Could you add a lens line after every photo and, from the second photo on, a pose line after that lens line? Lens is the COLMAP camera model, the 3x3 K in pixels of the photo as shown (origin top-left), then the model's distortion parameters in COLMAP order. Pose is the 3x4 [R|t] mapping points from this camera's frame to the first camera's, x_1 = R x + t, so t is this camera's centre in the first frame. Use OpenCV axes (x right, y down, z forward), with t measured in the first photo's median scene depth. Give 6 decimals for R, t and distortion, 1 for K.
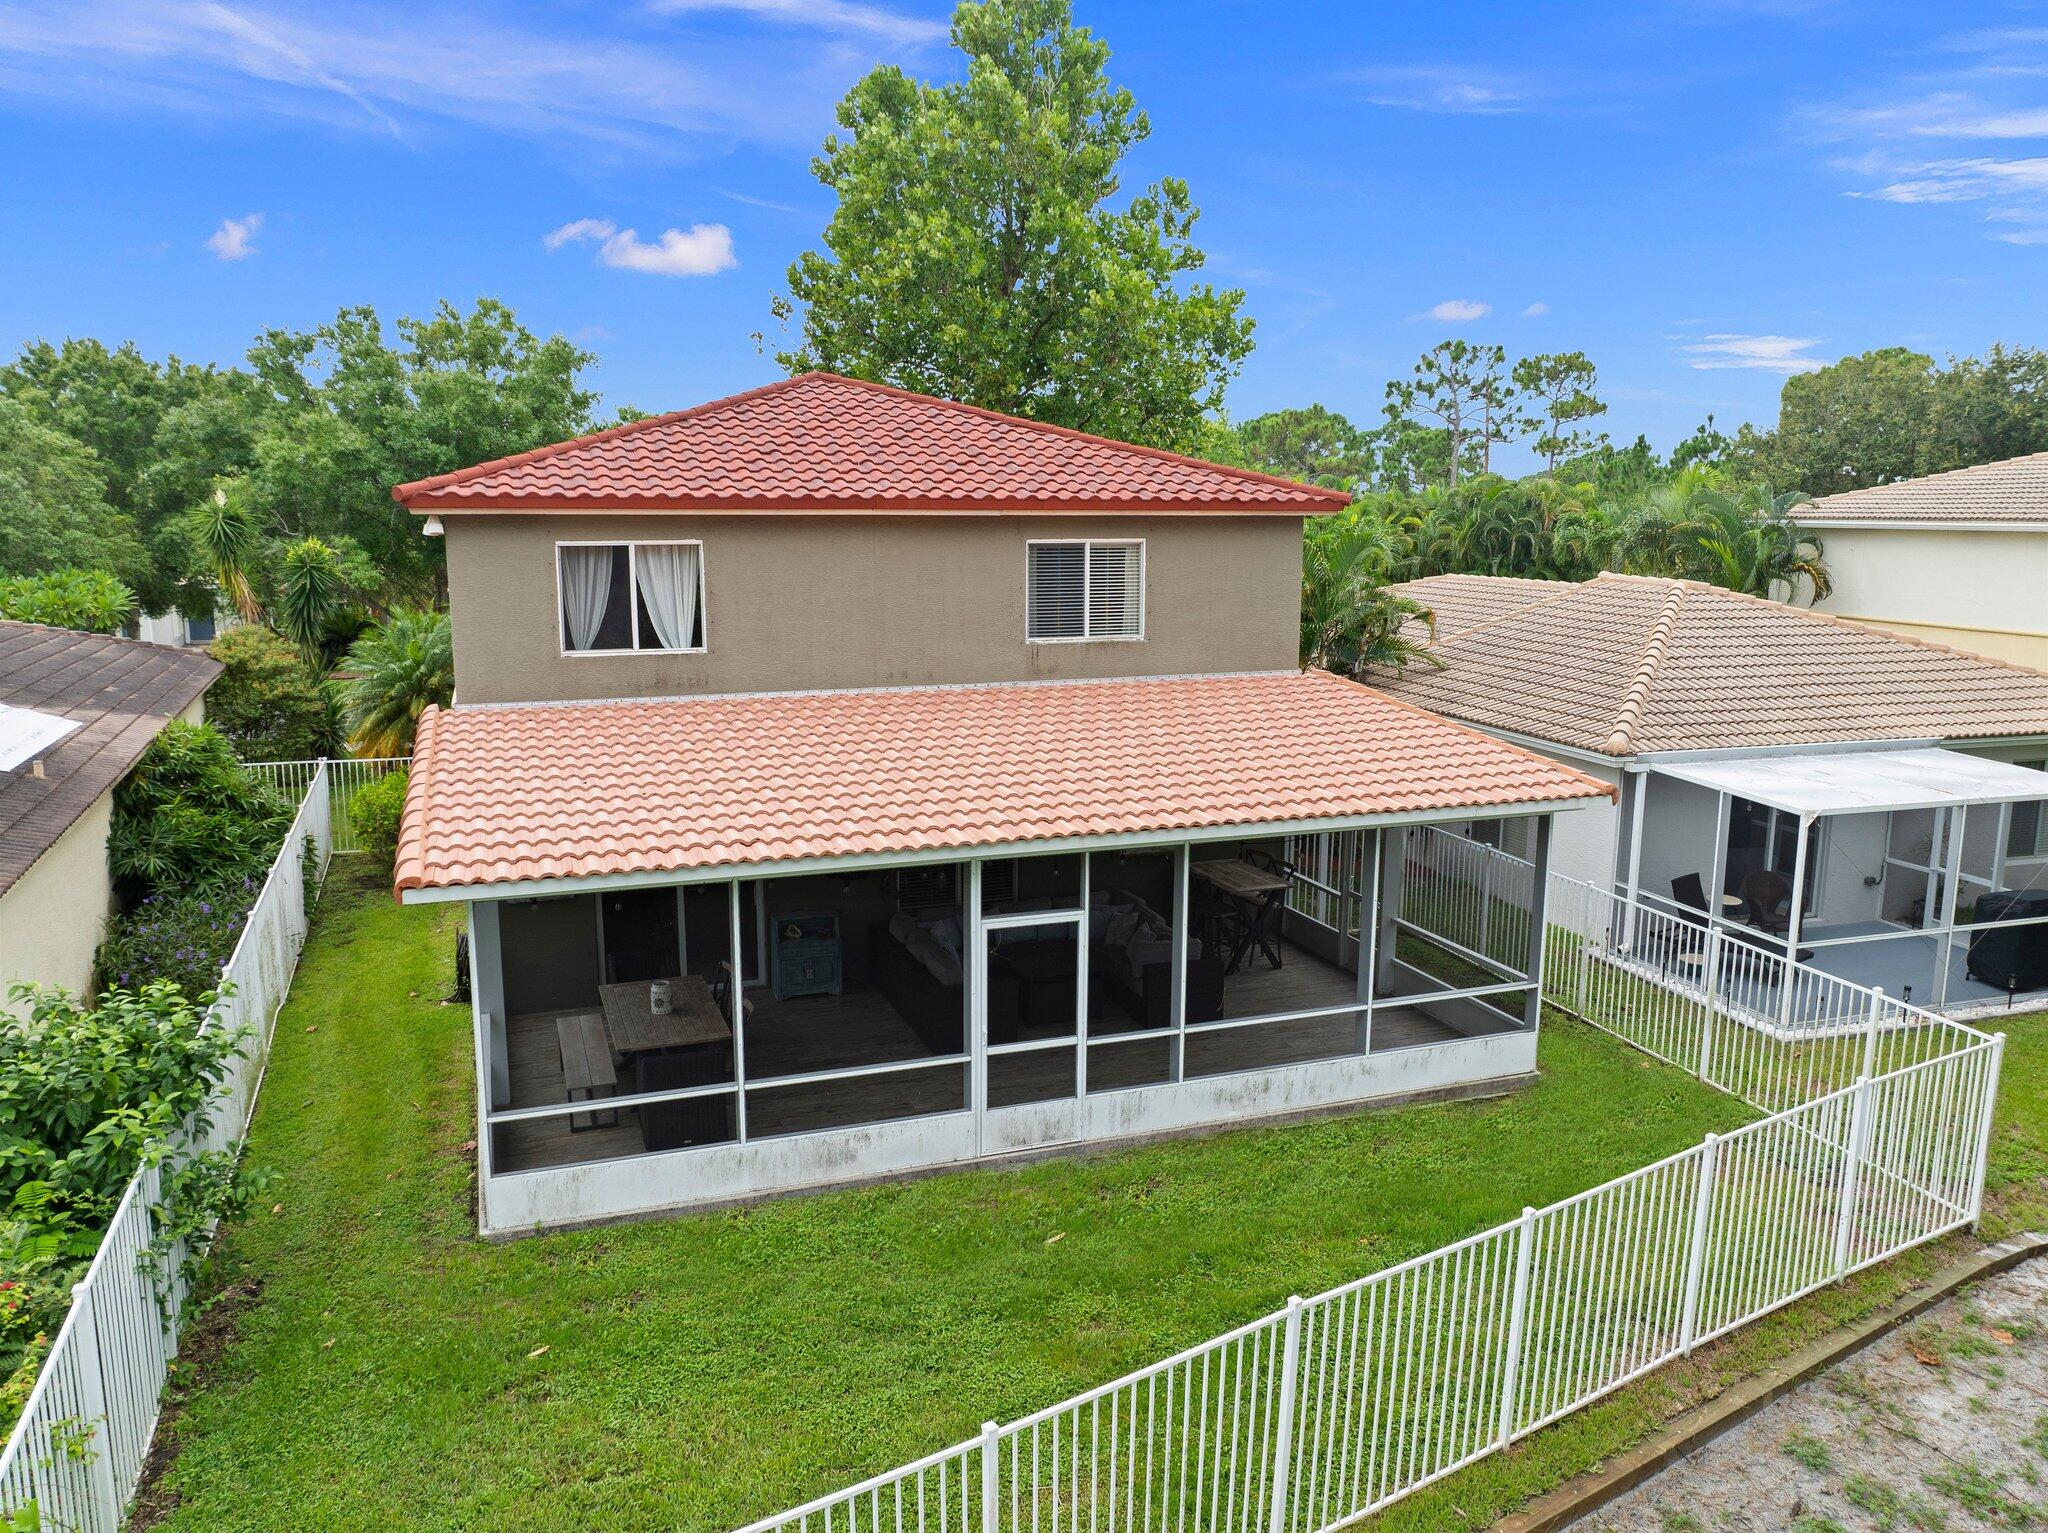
lens RADIAL K [[1448.1, 0, 1024.2], [0, 1448.1, 759.5], [0, 0, 1]] dist [-0.039484, 0.003150]
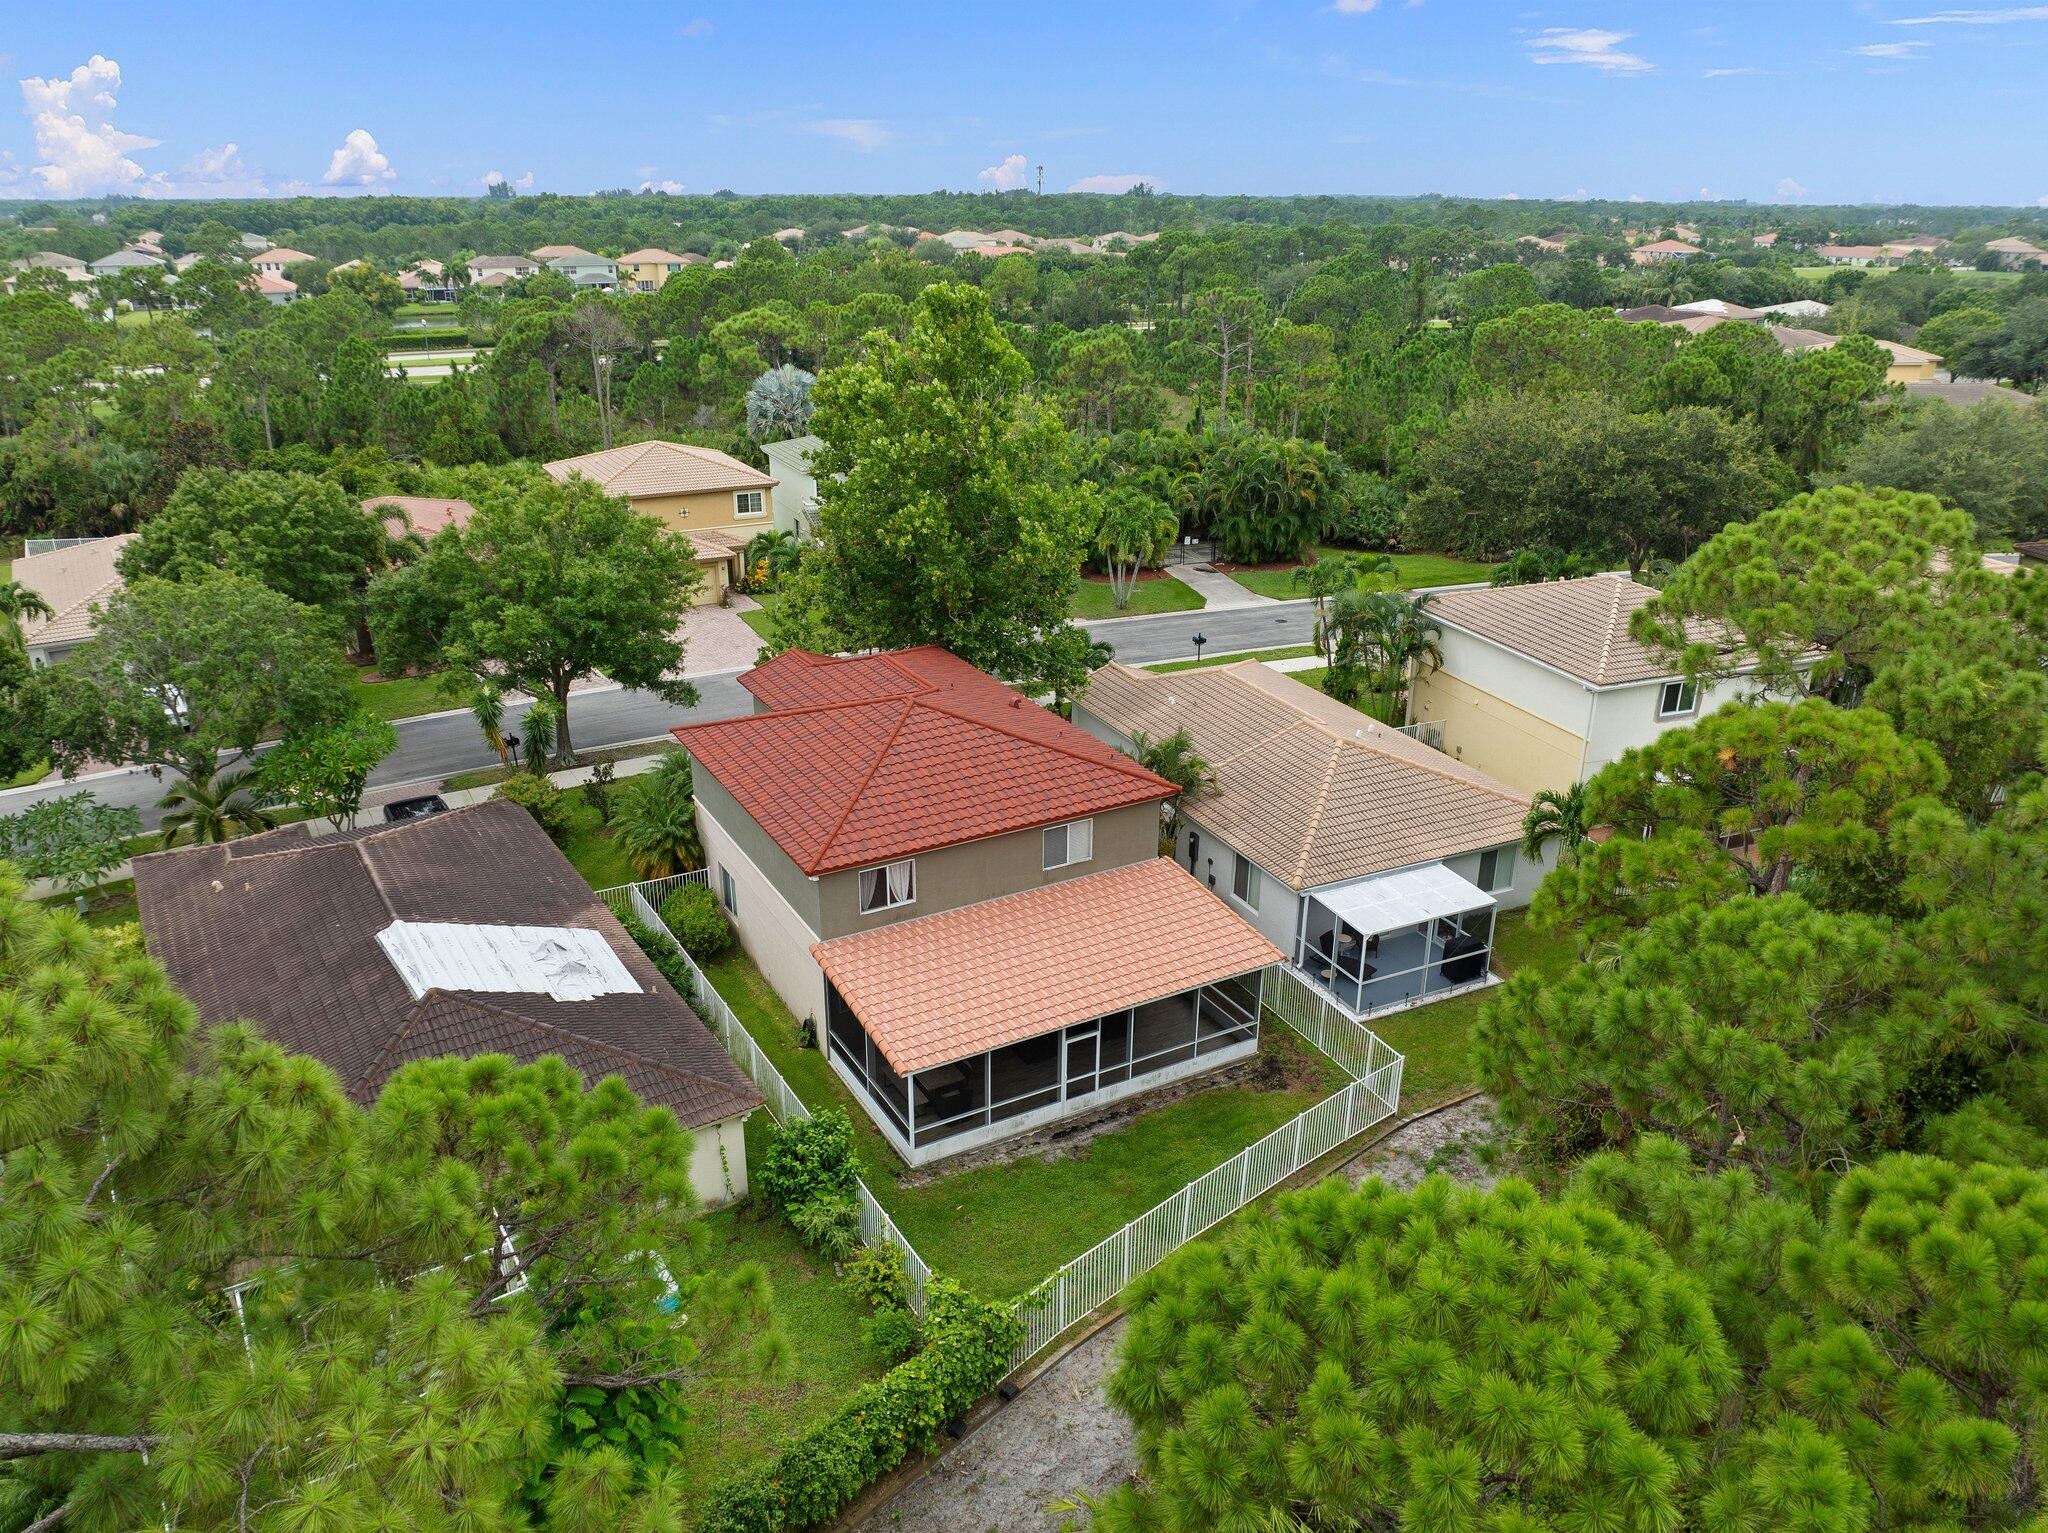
lens RADIAL K [[1436.4, 0, 1021.6], [0, 1436.4, 769.0], [0, 0, 1]] dist [-0.005978, -0.000642]
pose [[0.987592, -0.061170, 0.144641, -0.452576], [0.029026, 0.976253, 0.214678, -0.941503], [-0.154338, -0.207816, 0.965915, -1.479664]]
